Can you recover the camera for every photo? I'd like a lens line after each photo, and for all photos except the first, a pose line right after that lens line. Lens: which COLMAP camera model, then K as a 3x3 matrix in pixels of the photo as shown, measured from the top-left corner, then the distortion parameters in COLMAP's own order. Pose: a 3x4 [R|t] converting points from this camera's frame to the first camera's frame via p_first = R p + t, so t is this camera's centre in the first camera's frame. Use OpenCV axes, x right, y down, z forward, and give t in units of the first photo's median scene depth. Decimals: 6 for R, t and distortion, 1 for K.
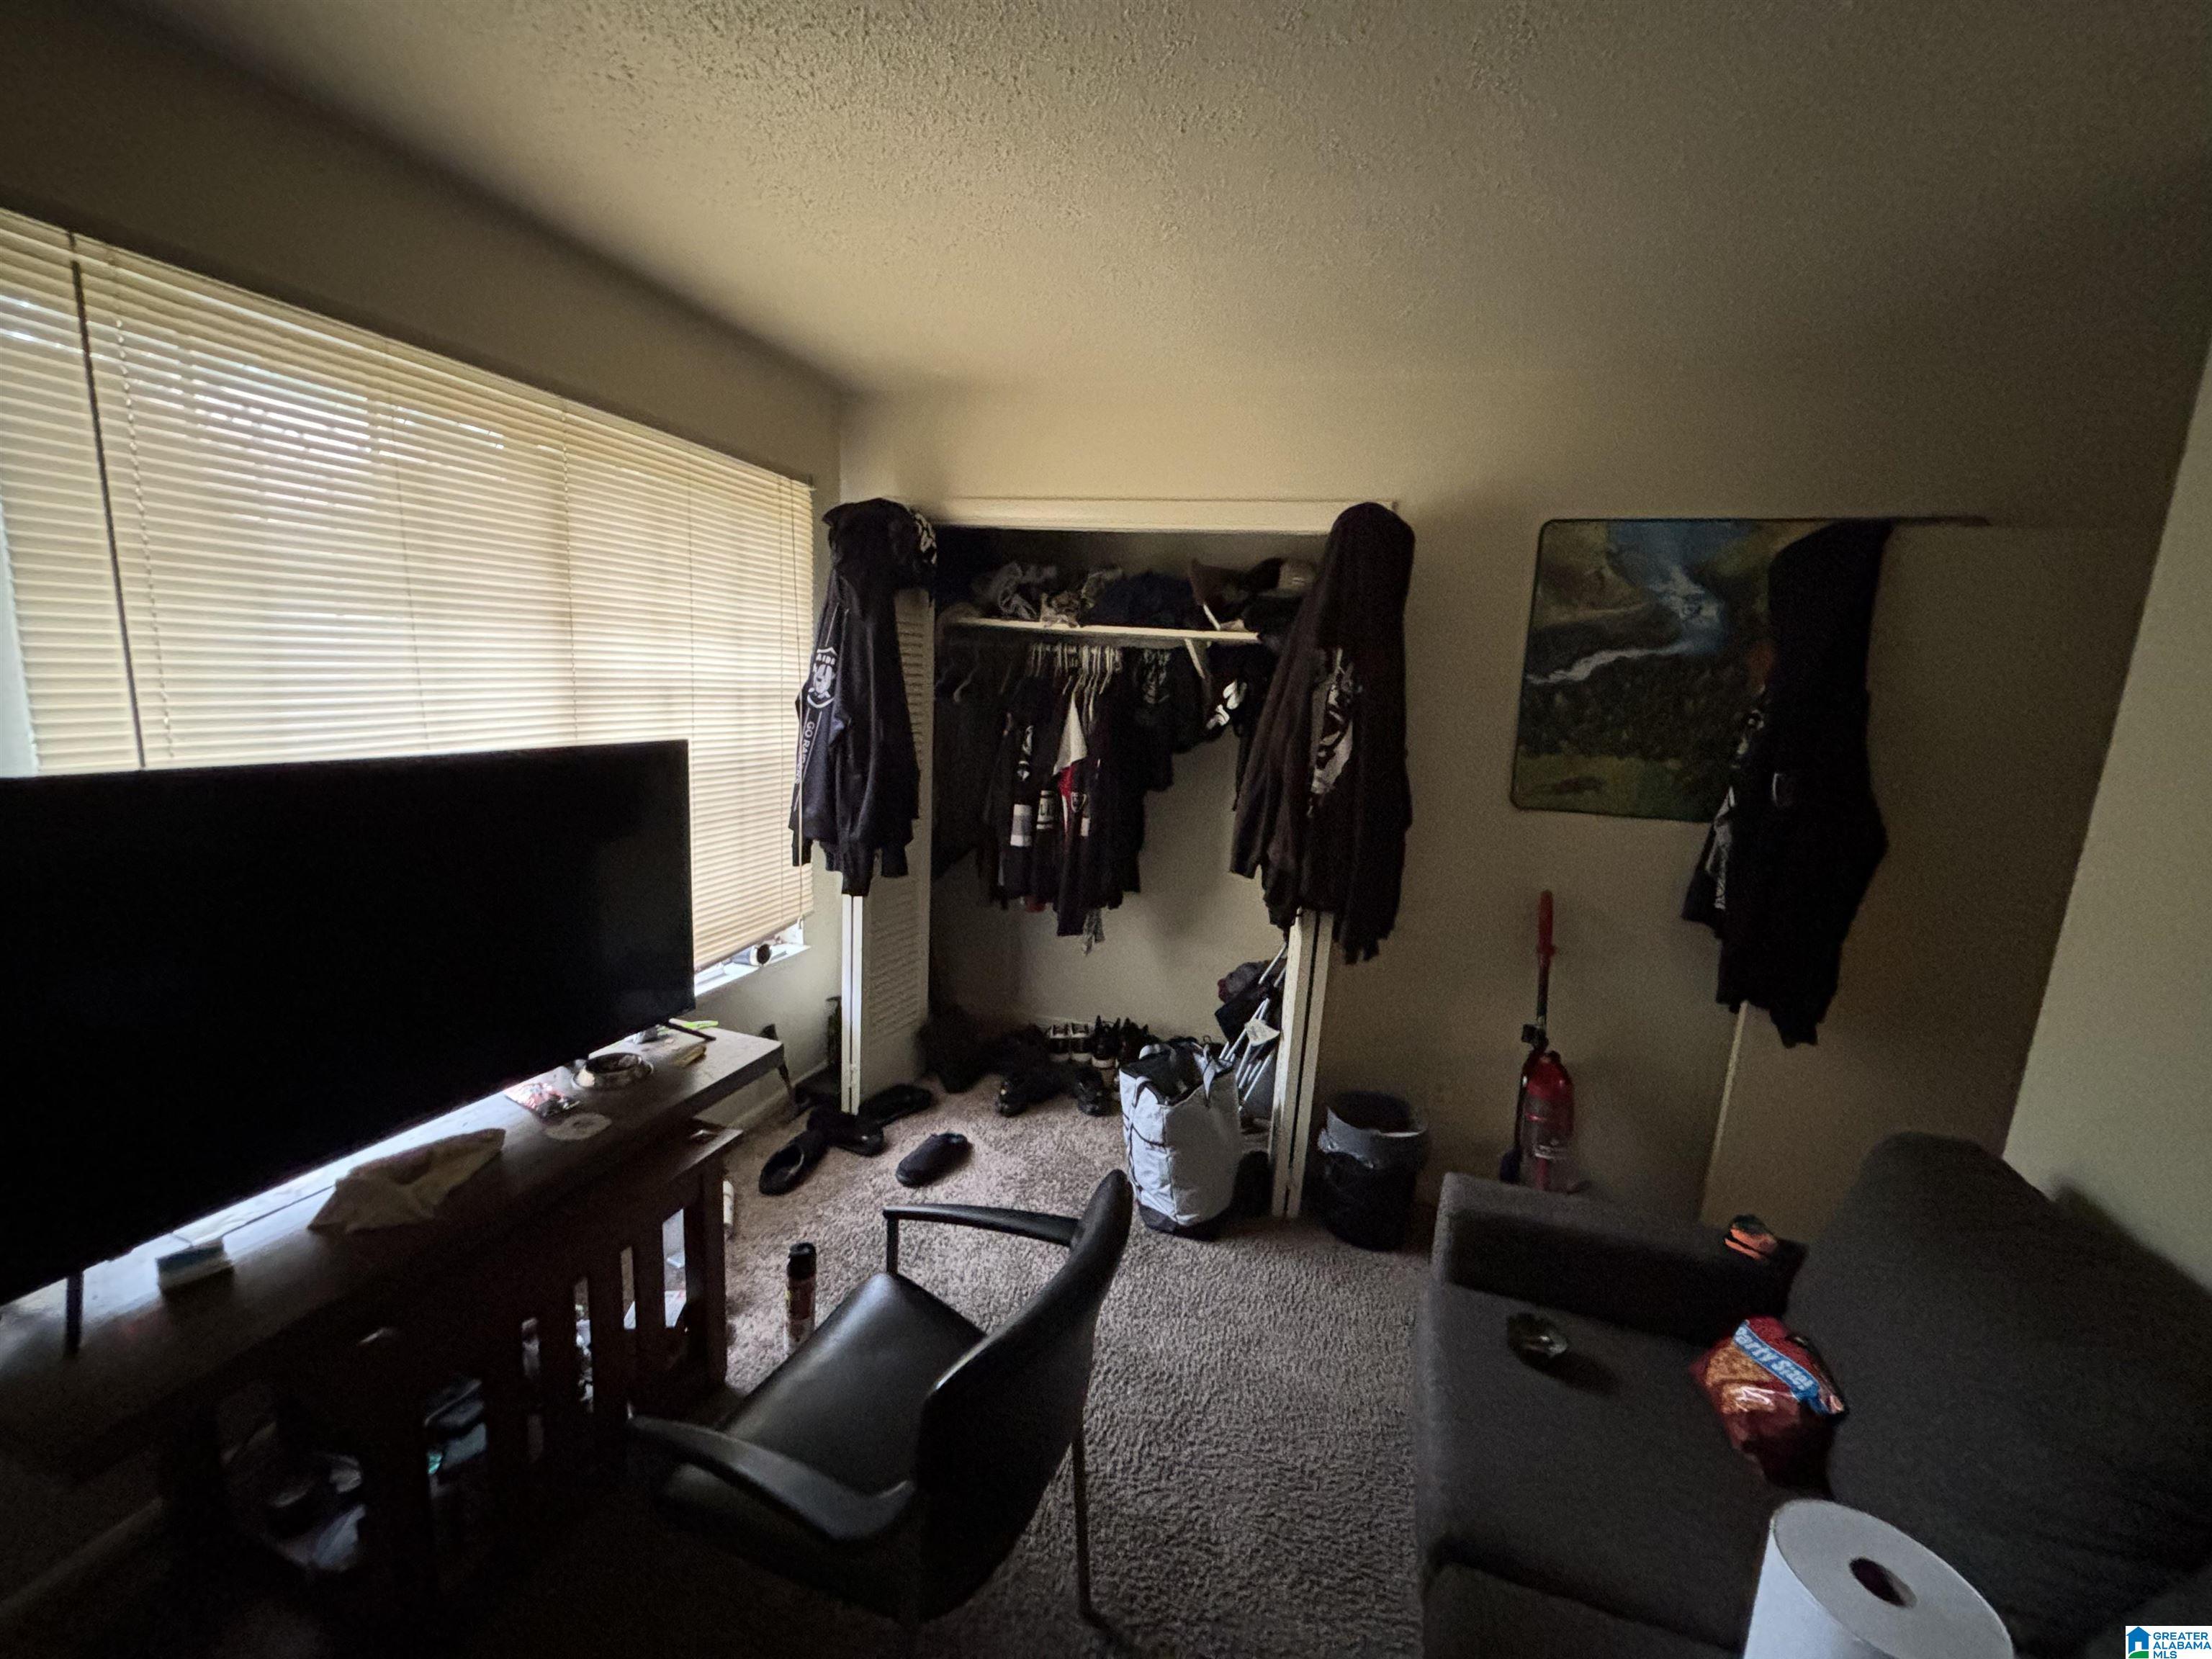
lens RADIAL K [[890.4, 0, 1106.0], [0, 890.4, 829.5], [0, 0, 1]] dist [0.000406, -0.000209]
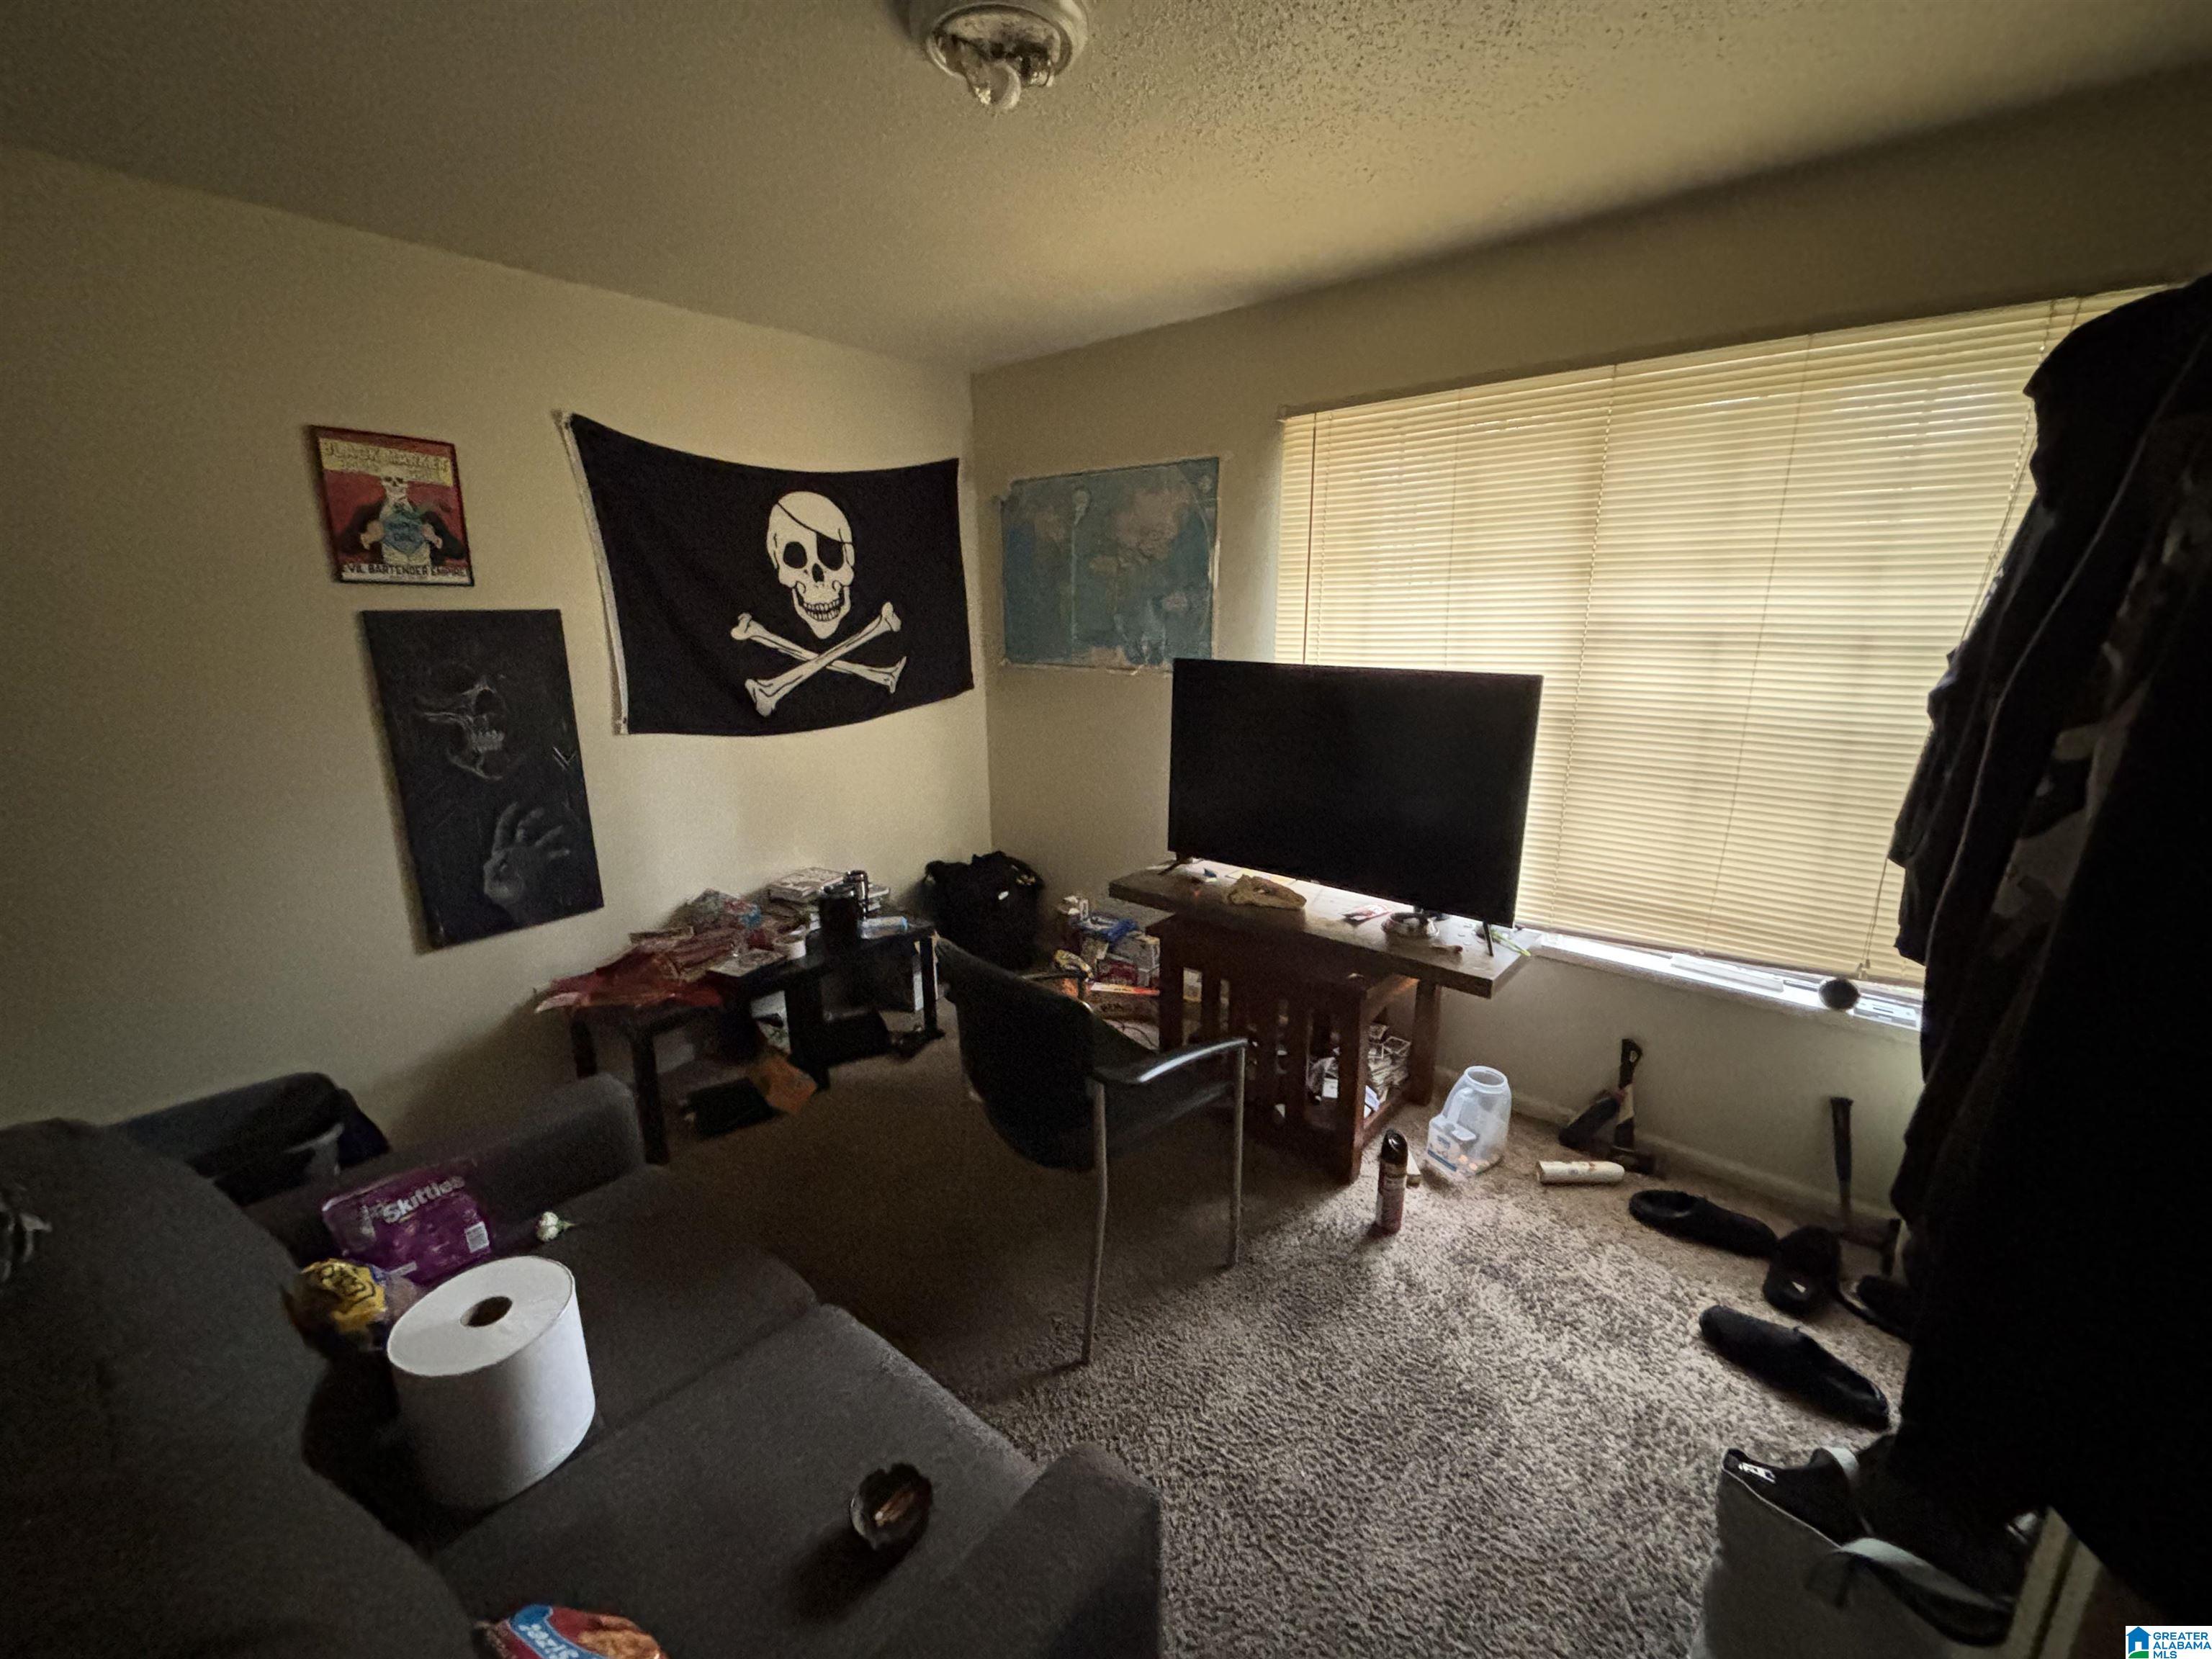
lens RADIAL K [[890.4, 0, 1106.0], [0, 890.4, 829.5], [0, 0, 1]] dist [0.000406, -0.000209]
pose [[-0.365708, 0.175362, -0.914060, 0.700933], [-0.180947, 0.949955, 0.254643, -0.100451], [0.912971, 0.258521, -0.315675, 0.883160]]
